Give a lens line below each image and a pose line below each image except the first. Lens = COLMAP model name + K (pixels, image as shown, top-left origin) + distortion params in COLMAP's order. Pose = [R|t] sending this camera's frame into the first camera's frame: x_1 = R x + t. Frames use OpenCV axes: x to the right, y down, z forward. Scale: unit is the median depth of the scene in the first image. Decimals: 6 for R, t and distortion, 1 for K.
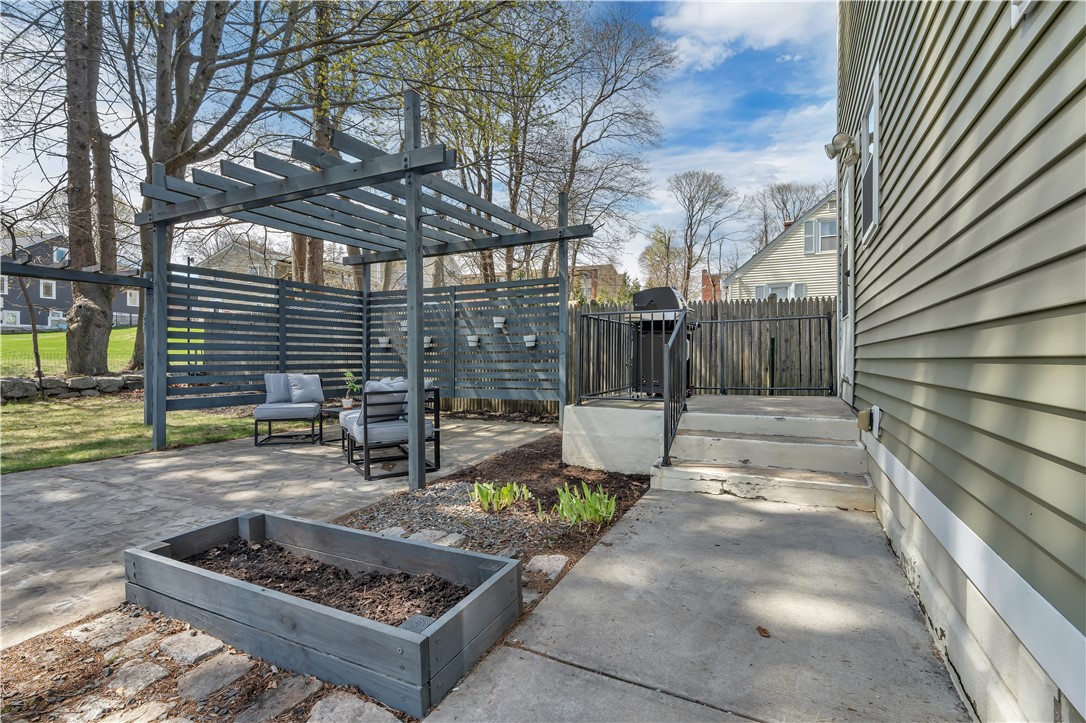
lens RADIAL K [[497.6, 0, 547.2], [0, 497.6, 349.6], [0, 0, 1]] dist [-0.000654, 0.000422]
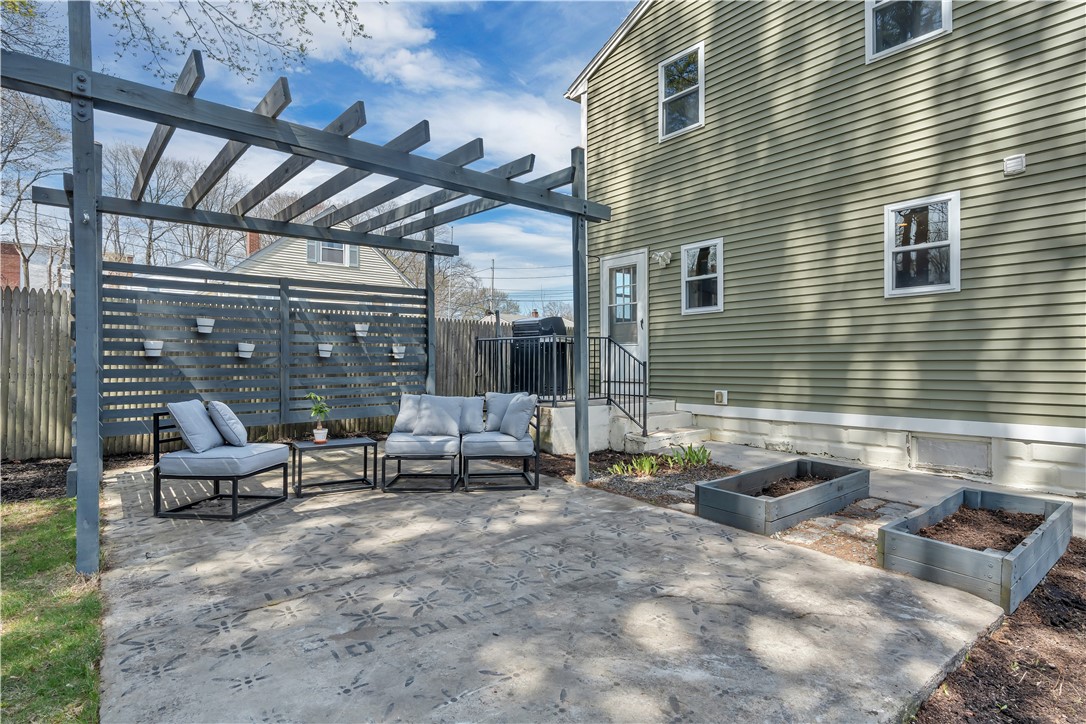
lens RADIAL K [[567.4, 0, 543.0], [0, 567.4, 362.0], [0, 0, 1]] dist [-0.001417, 0.000037]
pose [[0.407405, 0.001379, 0.913247, -1.249793], [-0.012821, 0.999909, 0.004210, -0.011016], [-0.913158, -0.013424, 0.407385, 0.430814]]
